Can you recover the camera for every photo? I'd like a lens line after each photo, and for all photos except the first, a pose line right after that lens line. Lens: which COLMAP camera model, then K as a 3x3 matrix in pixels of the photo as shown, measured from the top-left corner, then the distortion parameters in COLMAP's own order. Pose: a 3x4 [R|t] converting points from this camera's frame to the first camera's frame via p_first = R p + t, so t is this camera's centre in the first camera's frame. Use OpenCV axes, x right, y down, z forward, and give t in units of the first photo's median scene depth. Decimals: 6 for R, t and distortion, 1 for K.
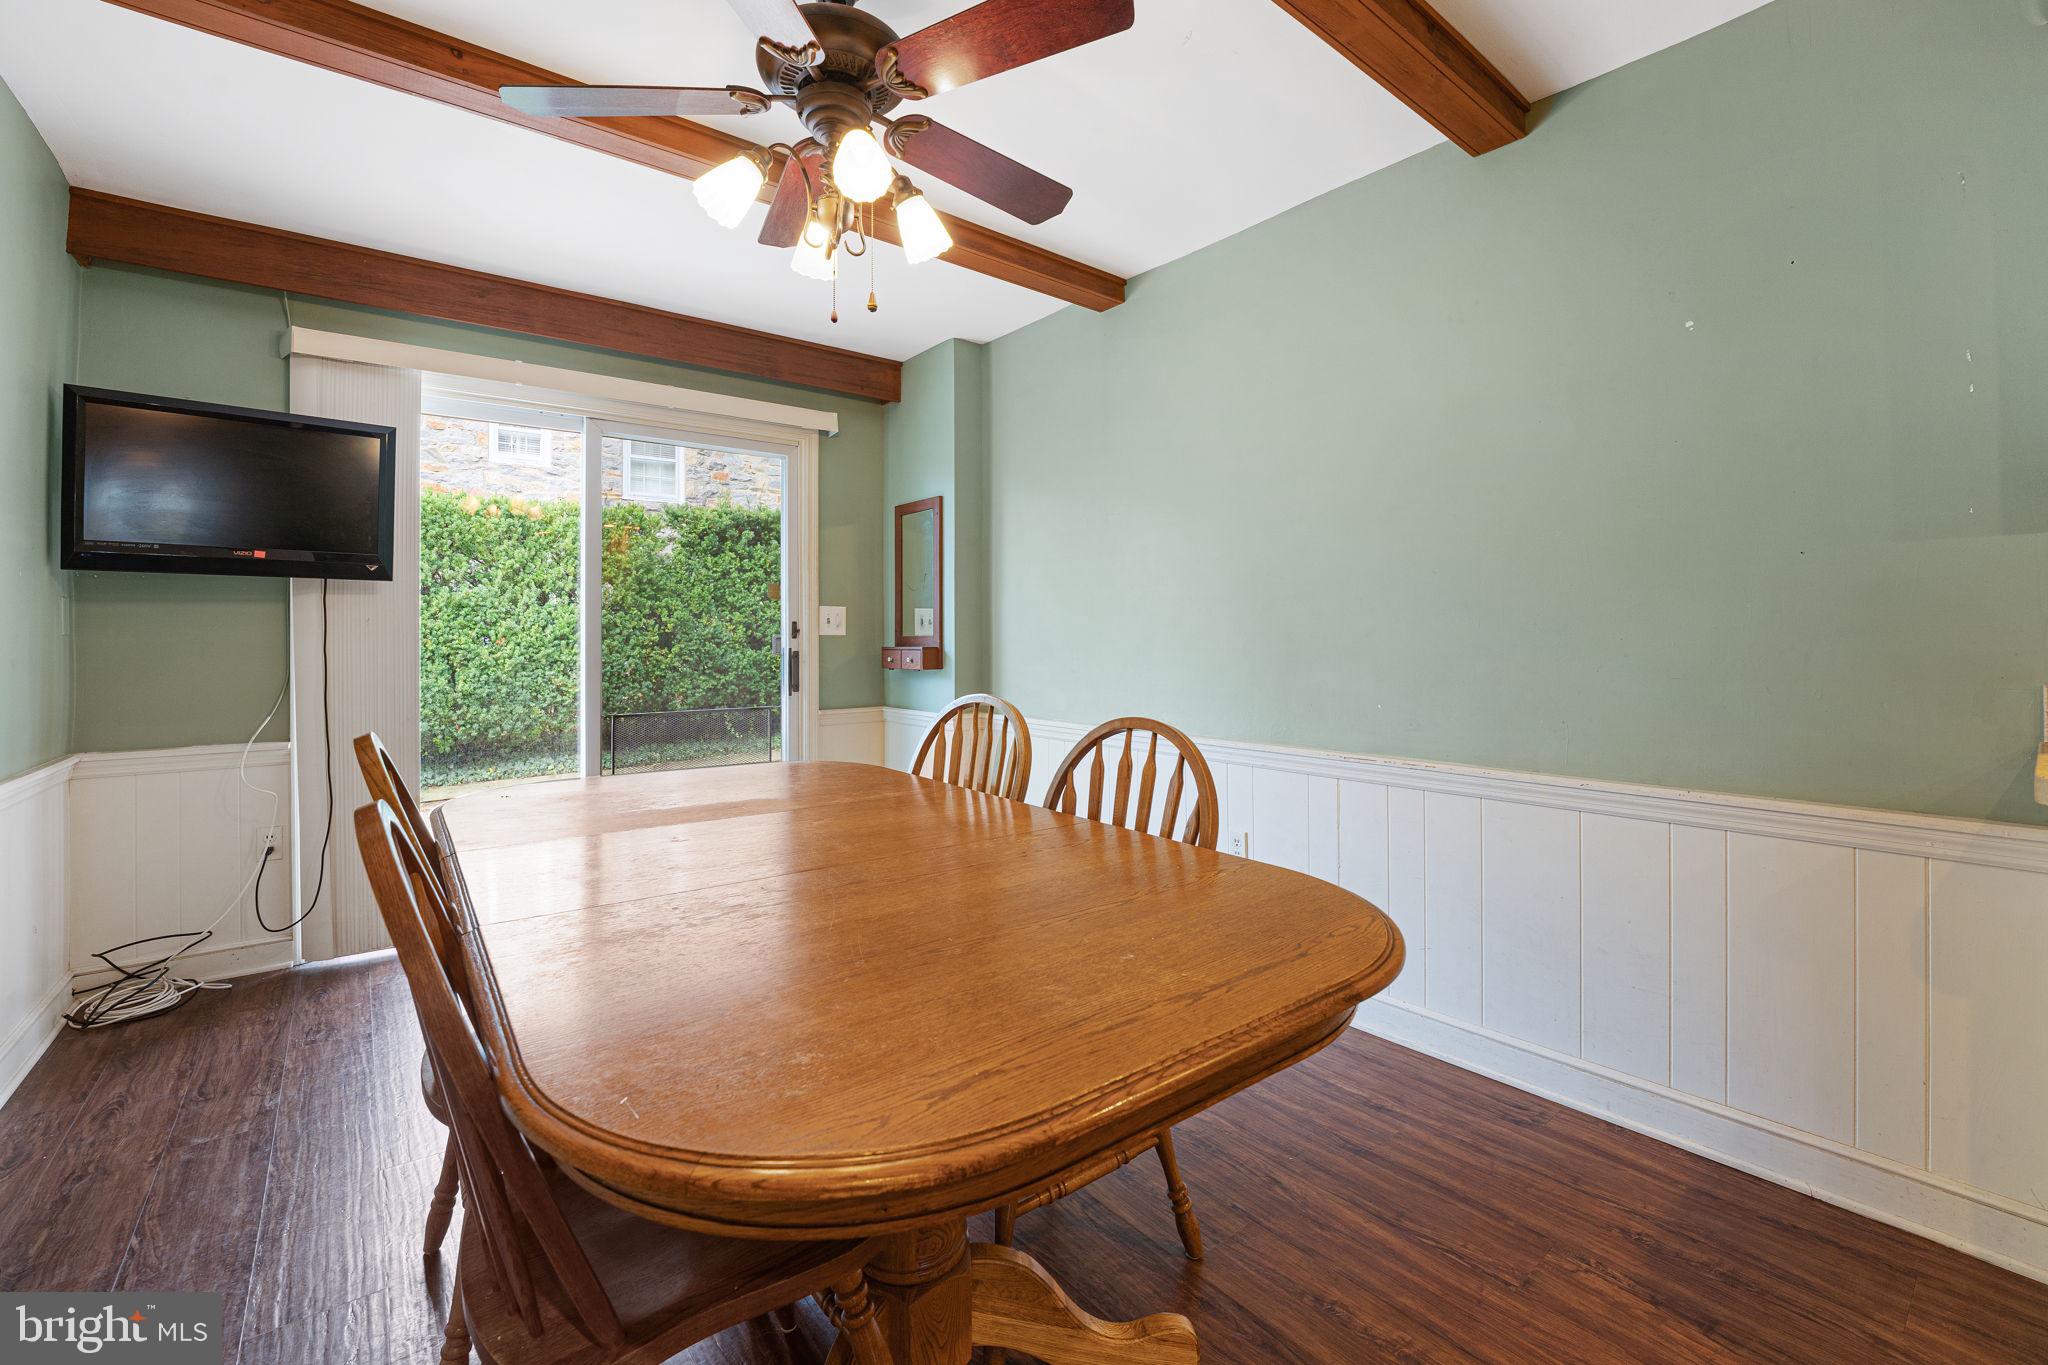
lens RADIAL K [[841.5, 0, 989.5], [0, 841.5, 628.8], [0, 0, 1]] dist [-0.011062, 0.000287]
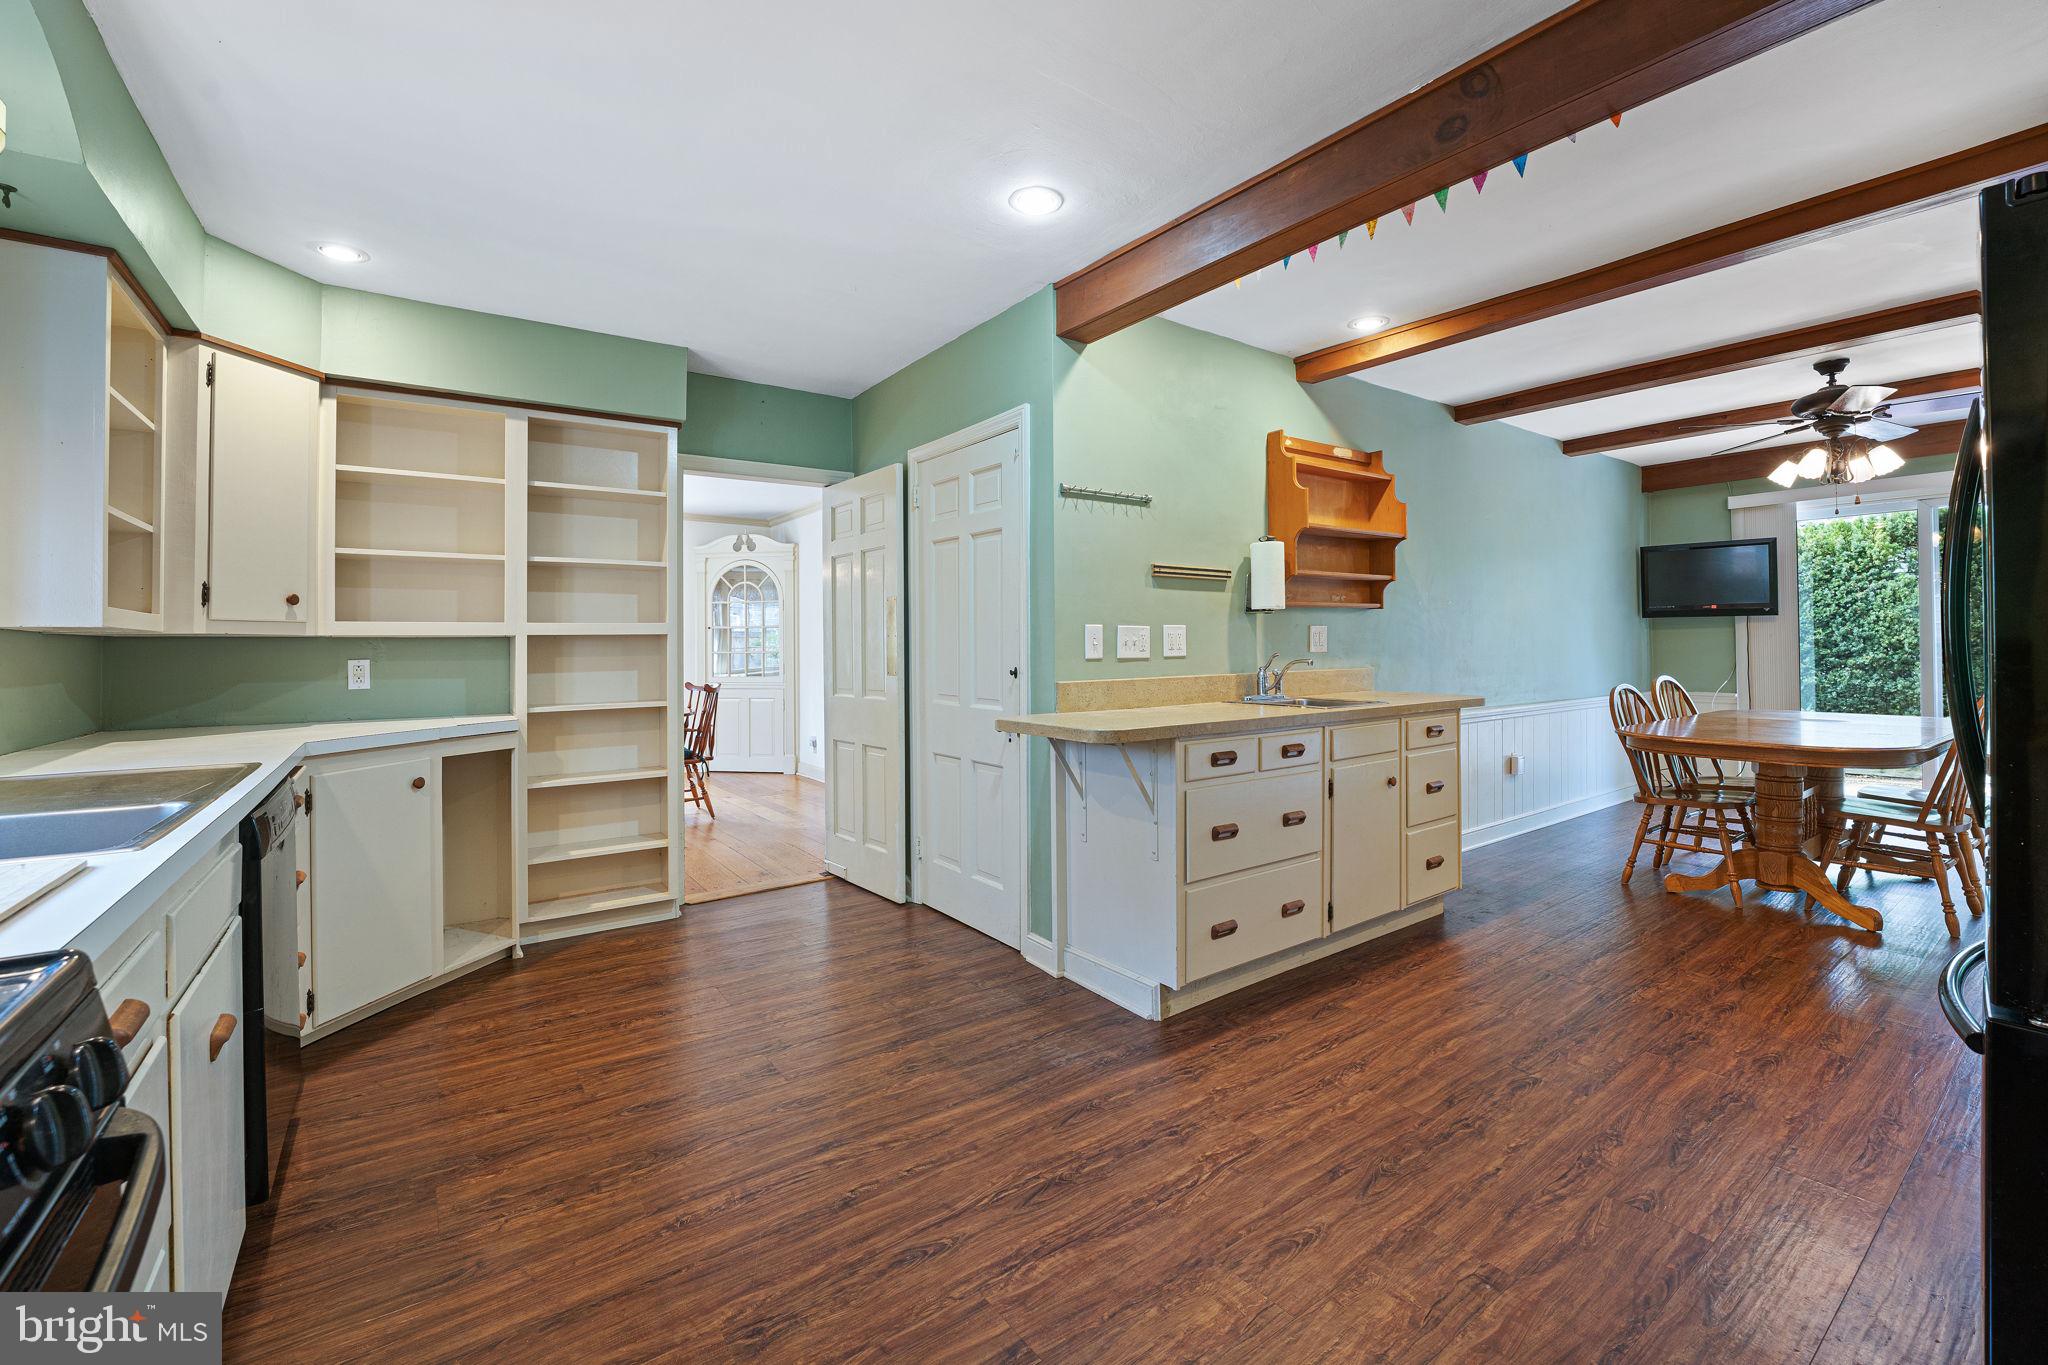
lens RADIAL K [[841.5, 0, 988.2], [0, 841.5, 638.3], [0, 0, 1]] dist [-0.011062, 0.000287]
pose [[-0.056374, -0.004140, -0.998401, 0.967824], [0.023308, 0.999713, -0.005461, -0.025715], [0.998138, -0.023579, -0.056262, -0.535359]]
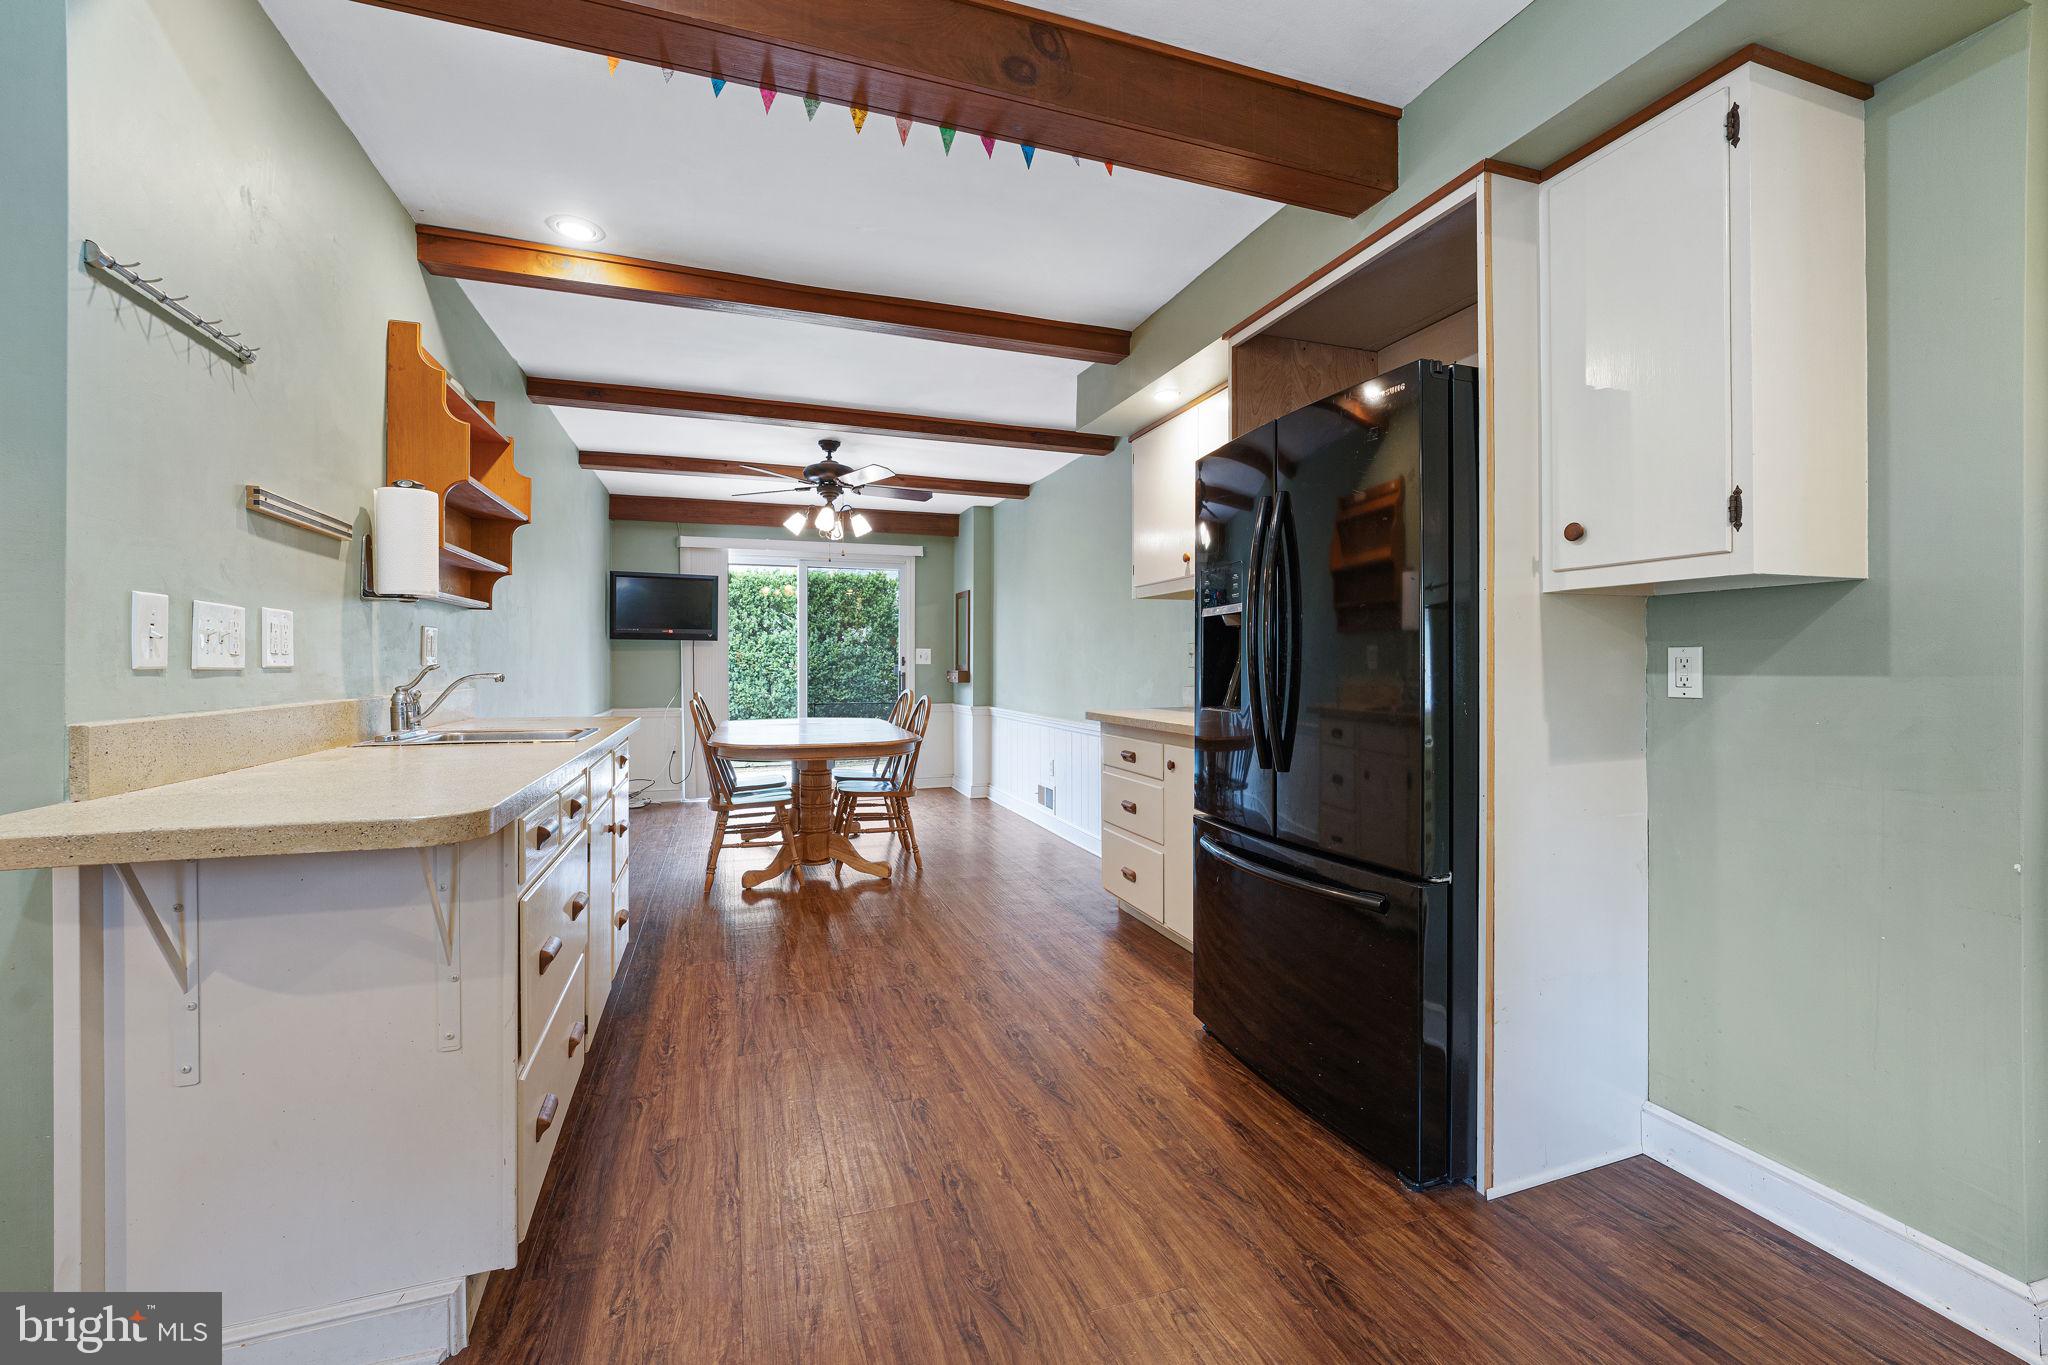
lens RADIAL K [[841.5, 0, 1018.2], [0, 841.5, 672.1], [0, 0, 1]] dist [-0.011062, 0.000287]
pose [[0.948421, 0.008346, -0.316903, 0.607242], [-0.001732, 0.999775, 0.021147, -0.014856], [0.317008, -0.019507, 0.948222, -0.705309]]
